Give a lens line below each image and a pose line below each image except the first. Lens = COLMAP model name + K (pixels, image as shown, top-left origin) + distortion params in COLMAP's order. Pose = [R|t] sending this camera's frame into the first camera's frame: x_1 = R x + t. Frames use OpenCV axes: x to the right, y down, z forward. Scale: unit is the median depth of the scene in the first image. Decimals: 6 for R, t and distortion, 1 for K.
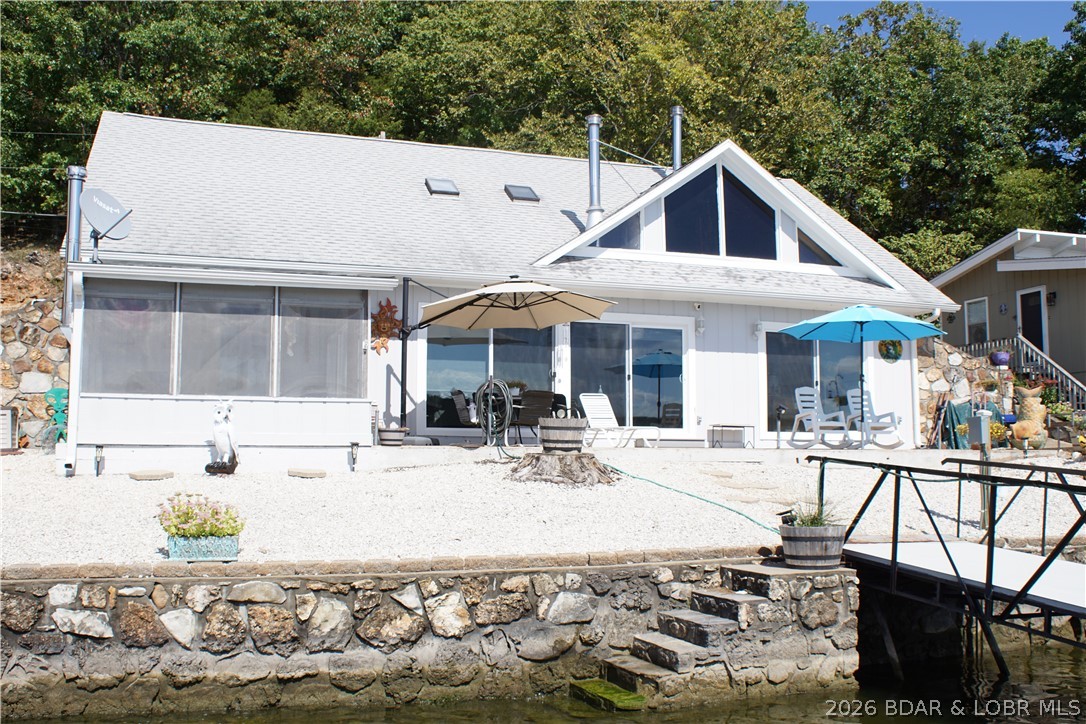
lens RADIAL K [[1026.2, 0, 543.0], [0, 1026.2, 362.0], [0, 0, 1]] dist [-0.120972, 0.125000]
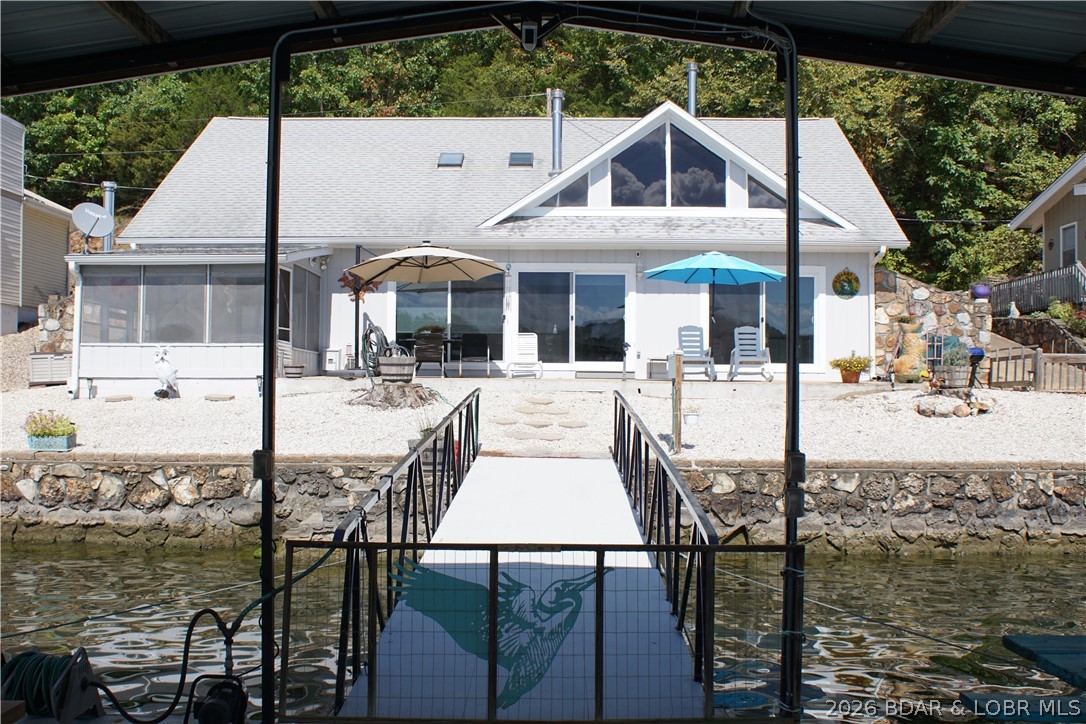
lens RADIAL K [[1026.2, 0, 543.0], [0, 1026.2, 362.0], [0, 0, 1]] dist [-0.120972, 0.125000]
pose [[0.941615, -0.002957, -0.336678, 0.687770], [0.027114, 0.997380, 0.067073, -0.022206], [0.335598, -0.072285, 0.939228, -0.166197]]
